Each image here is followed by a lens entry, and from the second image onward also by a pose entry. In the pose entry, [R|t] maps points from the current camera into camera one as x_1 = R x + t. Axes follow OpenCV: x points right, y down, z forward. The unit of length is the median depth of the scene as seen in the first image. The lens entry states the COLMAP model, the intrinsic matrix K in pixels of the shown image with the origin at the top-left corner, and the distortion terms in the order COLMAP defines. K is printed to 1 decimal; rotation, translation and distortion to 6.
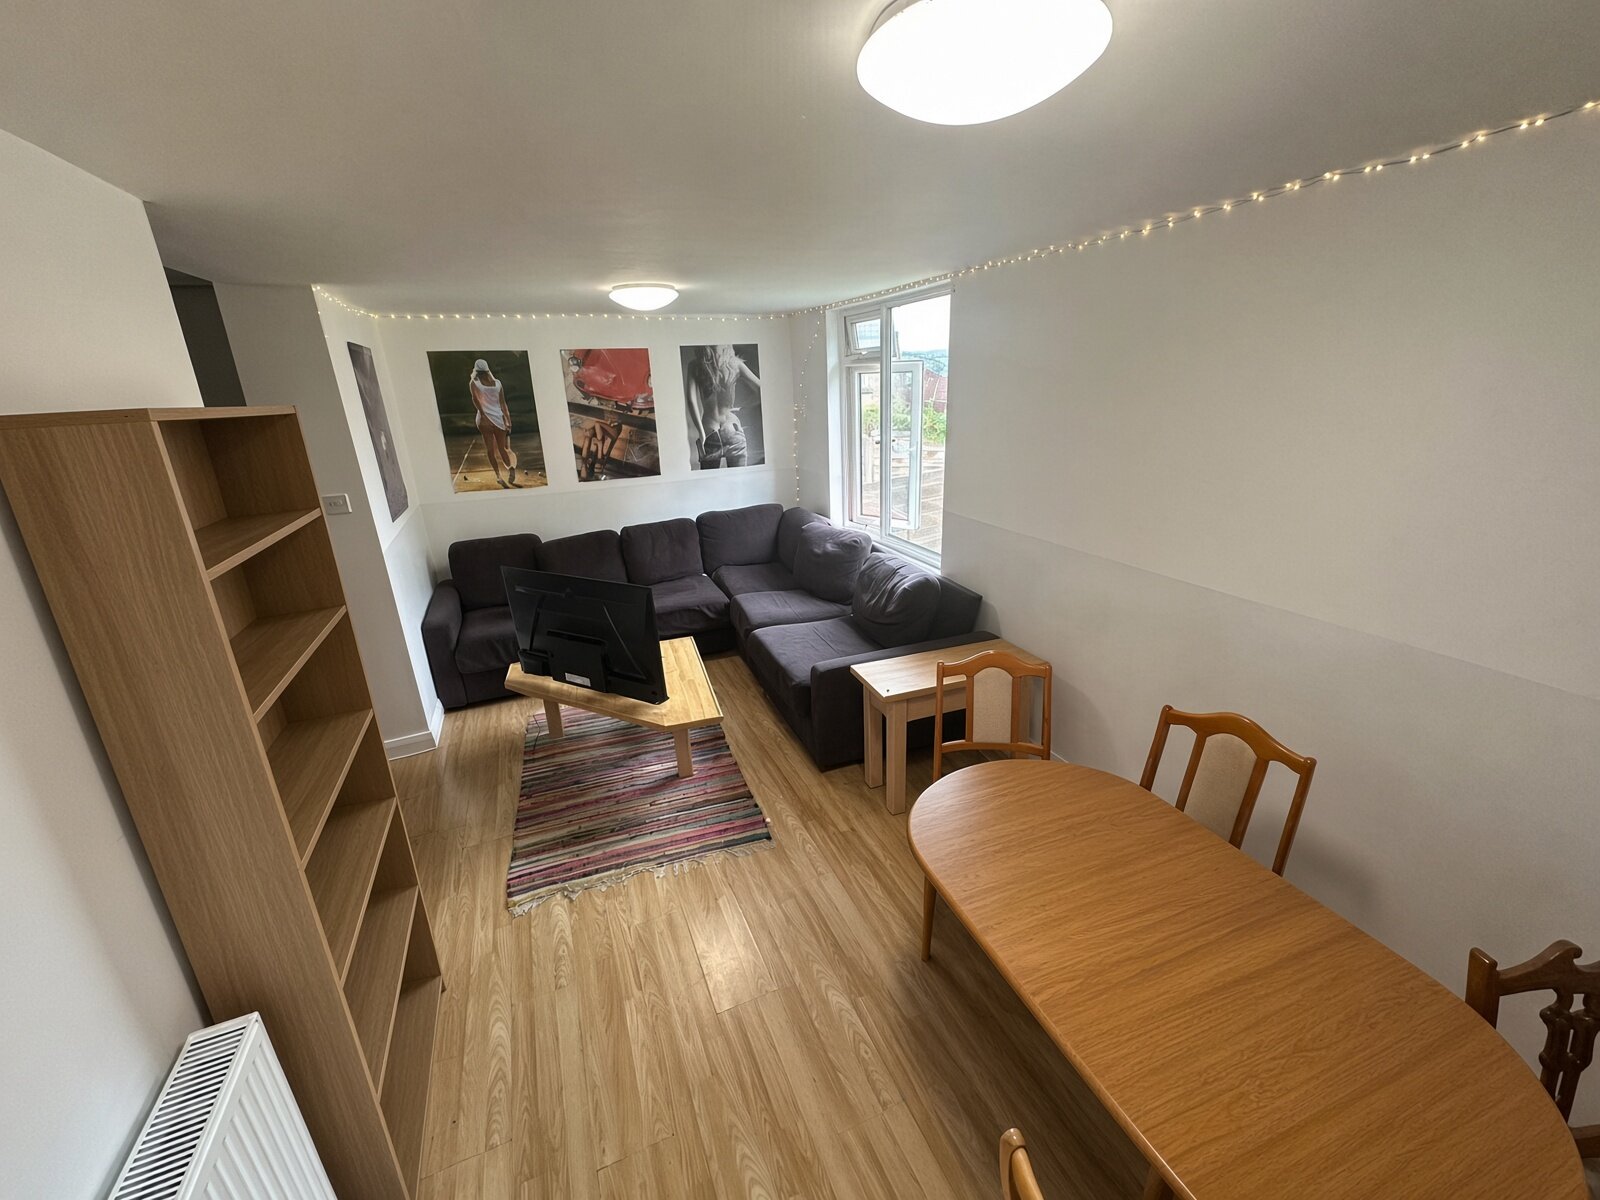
lens RADIAL K [[647.2, 0, 805.1], [0, 647.2, 605.2], [0, 0, 1]] dist [-0.000569, 0.000384]
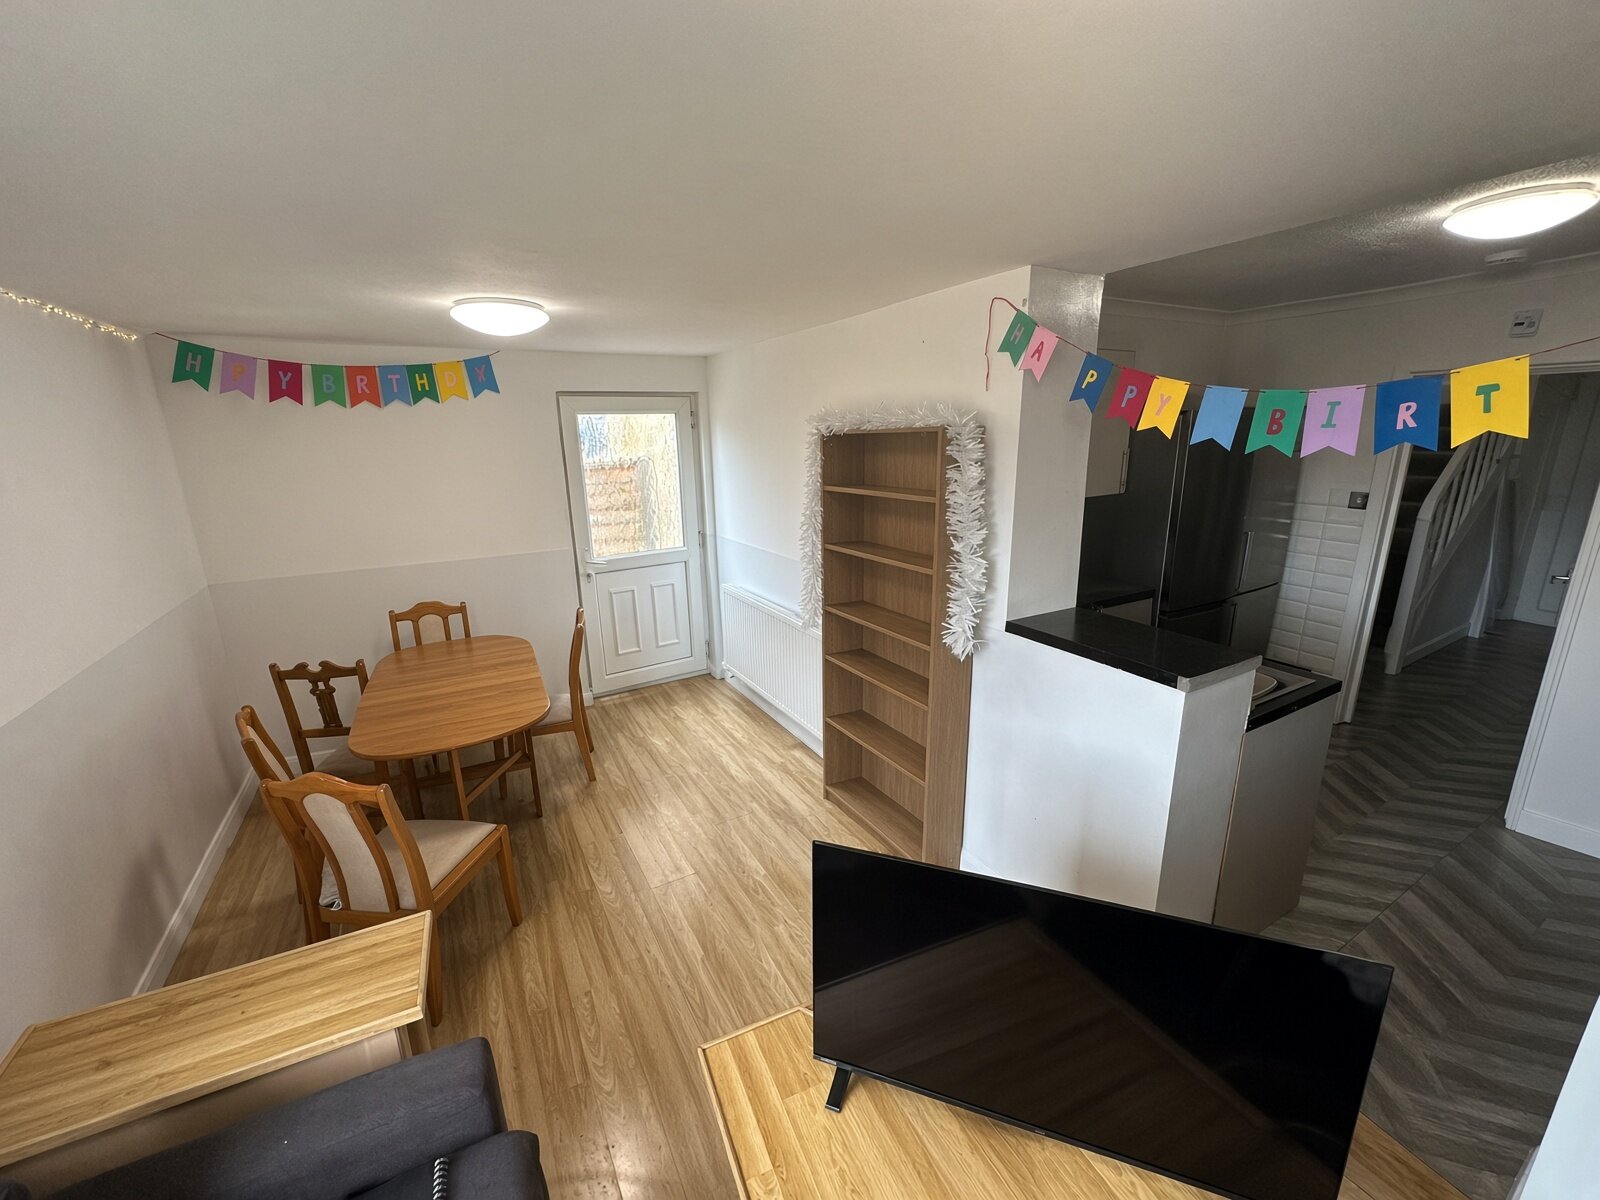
lens RADIAL K [[648.3, 0, 807.0], [0, 648.3, 605.8], [0, 0, 1]] dist [0.001637, -0.000338]
pose [[-0.992547, 0.079398, -0.092442, -0.337832], [0.013750, 0.826726, 0.562437, -0.728957], [0.121080, 0.556974, -0.821656, 2.154118]]
